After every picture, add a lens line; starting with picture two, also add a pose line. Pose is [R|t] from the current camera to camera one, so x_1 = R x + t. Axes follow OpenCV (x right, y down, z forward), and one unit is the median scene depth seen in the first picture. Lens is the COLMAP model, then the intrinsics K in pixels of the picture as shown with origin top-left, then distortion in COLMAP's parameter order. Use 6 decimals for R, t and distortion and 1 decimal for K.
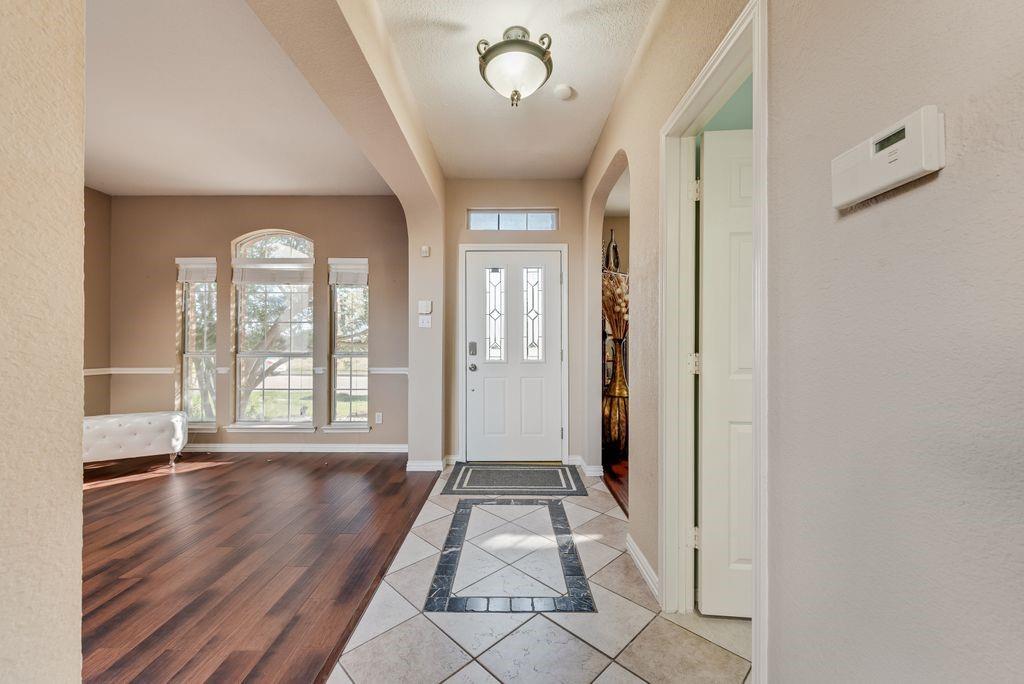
lens RADIAL K [[399.5, 0, 512.1], [0, 399.5, 341.8], [0, 0, 1]] dist [0.009172, -0.000204]
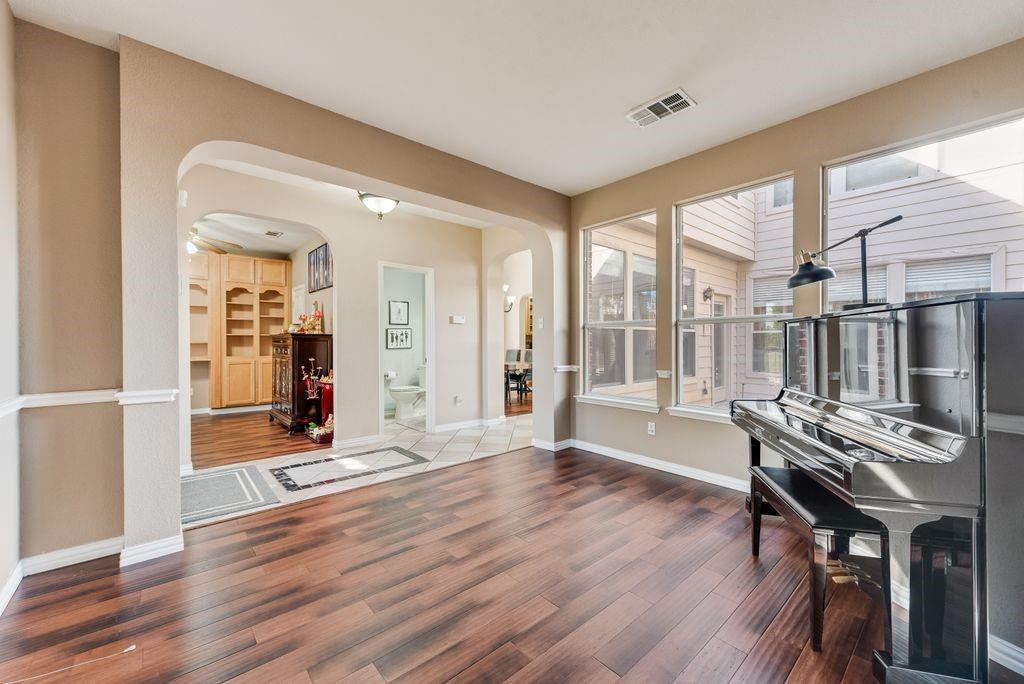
lens RADIAL K [[399.5, 0, 511.0], [0, 399.5, 345.9], [0, 0, 1]] dist [0.009172, -0.000204]
pose [[-0.664394, -0.003205, 0.747376, -0.887345], [-0.002484, 0.999995, 0.002081, 0.008535], [-0.747378, -0.000474, -0.664398, 0.872980]]
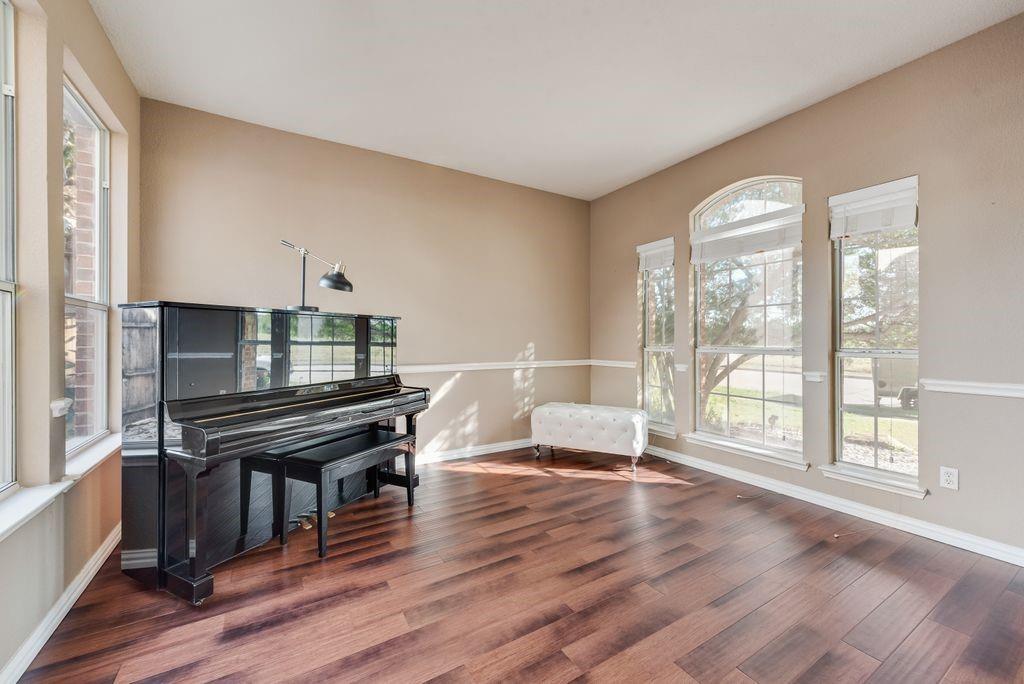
lens RADIAL K [[399.5, 0, 510.5], [0, 399.5, 338.9], [0, 0, 1]] dist [0.009172, -0.000204]
pose [[0.519080, -0.003956, -0.854717, -0.185328], [0.006863, 0.999976, -0.000461, 0.008899], [0.854698, -0.005627, 0.519095, 0.253645]]
